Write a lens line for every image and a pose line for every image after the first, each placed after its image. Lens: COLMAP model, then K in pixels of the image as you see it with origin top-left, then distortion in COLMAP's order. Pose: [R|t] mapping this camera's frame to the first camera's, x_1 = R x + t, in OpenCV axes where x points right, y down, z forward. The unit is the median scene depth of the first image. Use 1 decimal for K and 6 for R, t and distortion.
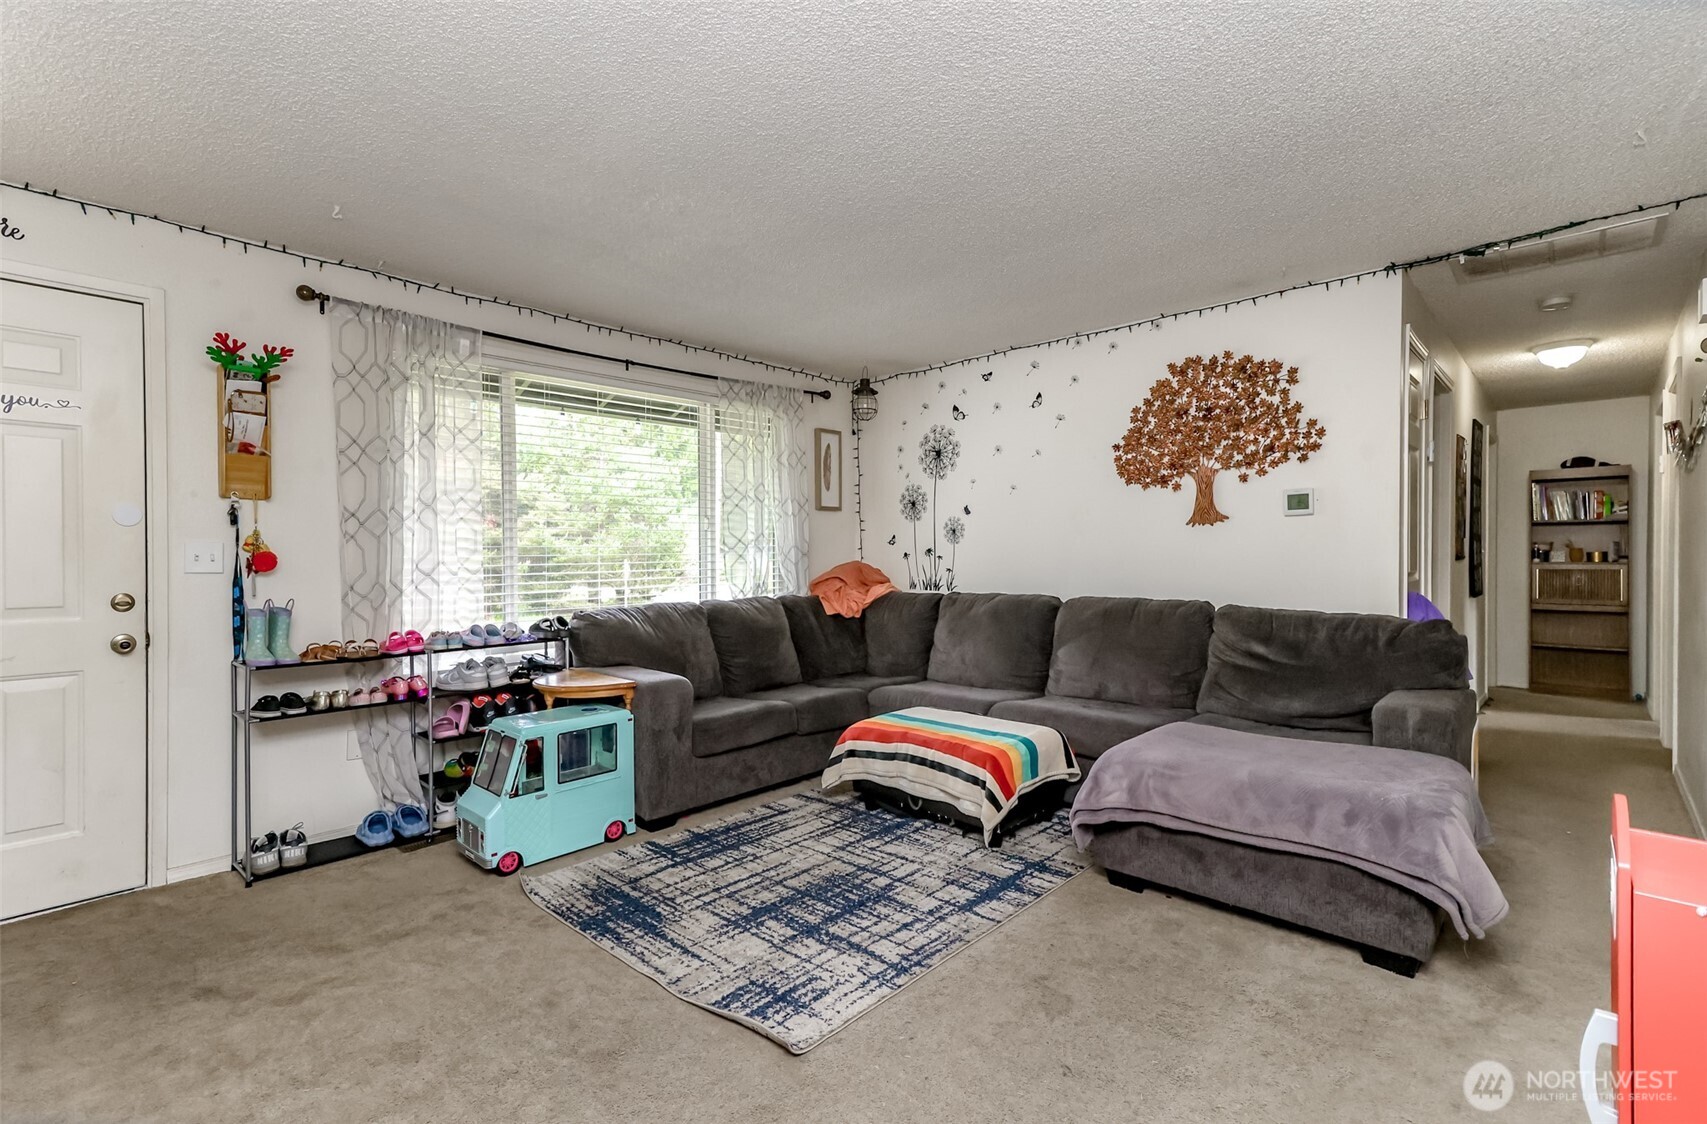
lens RADIAL K [[779.3, 0, 853.5], [0, 779.3, 562.0], [0, 0, 1]] dist [0.025370, -0.000154]
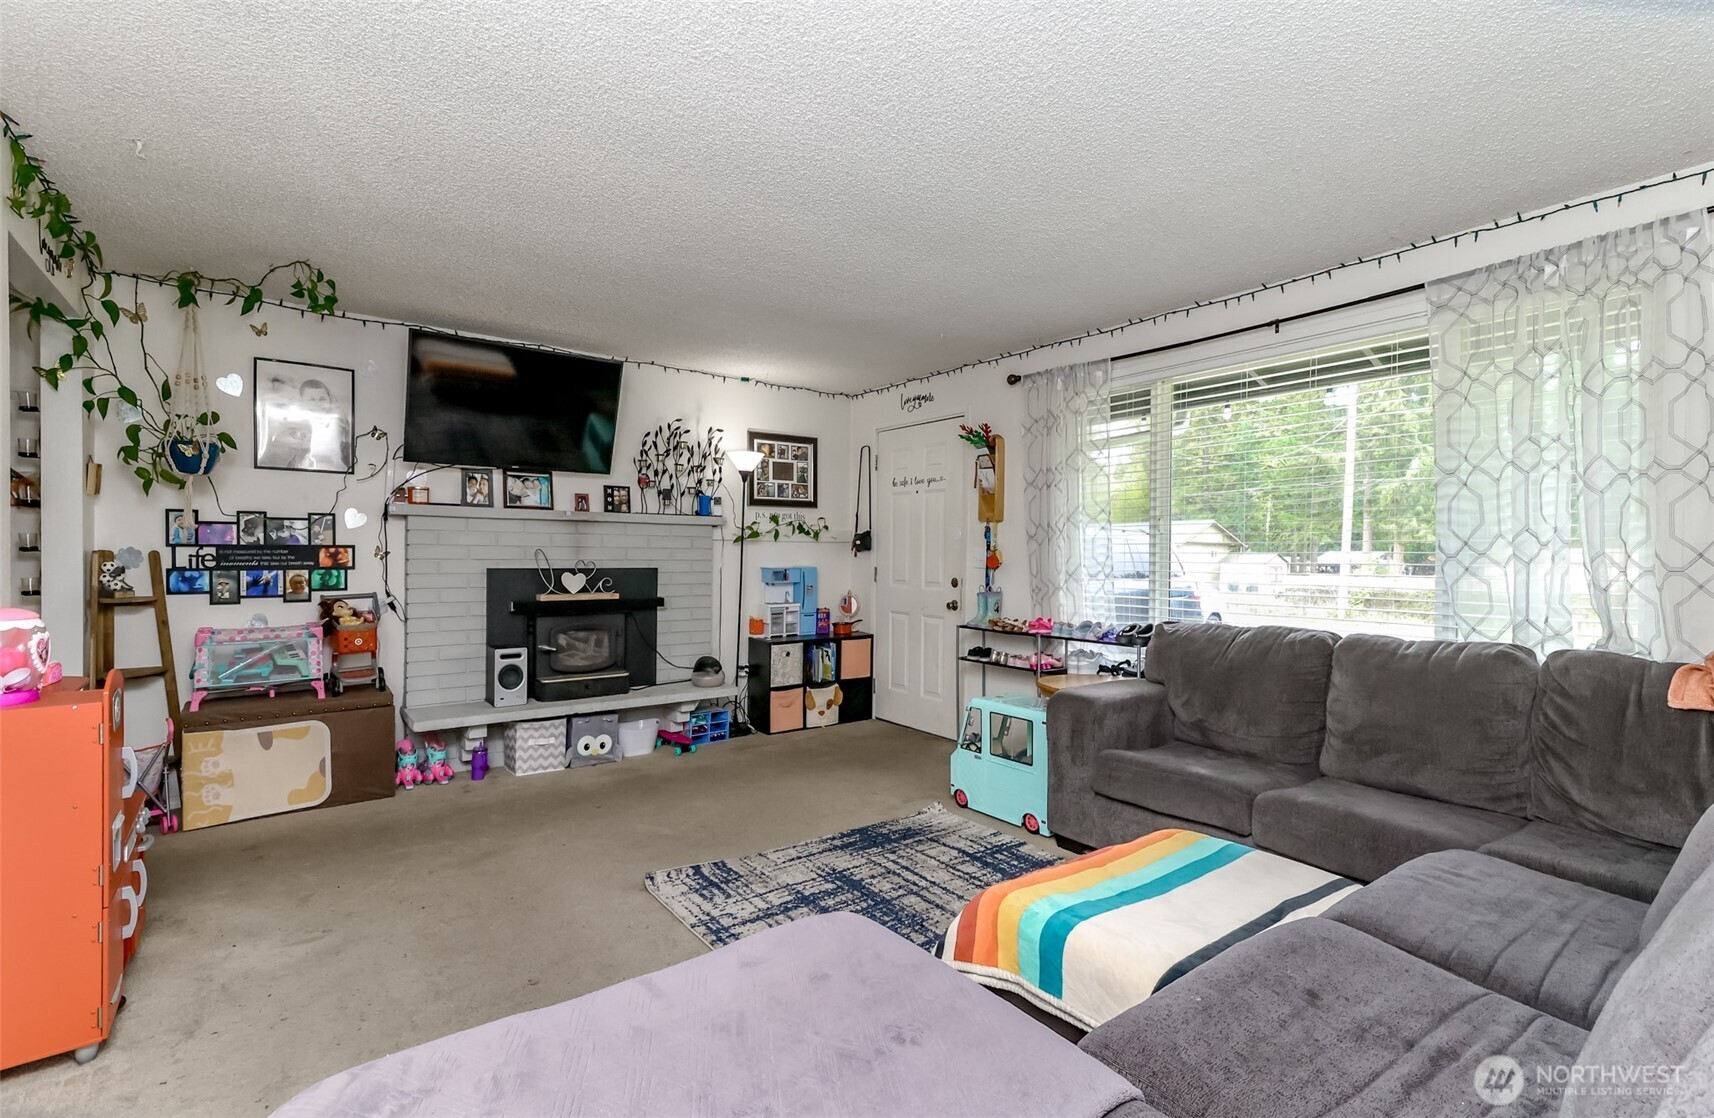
lens RADIAL K [[786.6, 0, 857.0], [0, 786.6, 559.0], [0, 0, 1]] dist [0.038340, 0.000029]
pose [[-0.184947, 0.012117, -0.982674, 0.874560], [-0.019412, 0.999684, 0.015980, -0.026821], [0.982557, 0.022031, -0.184653, 1.077015]]
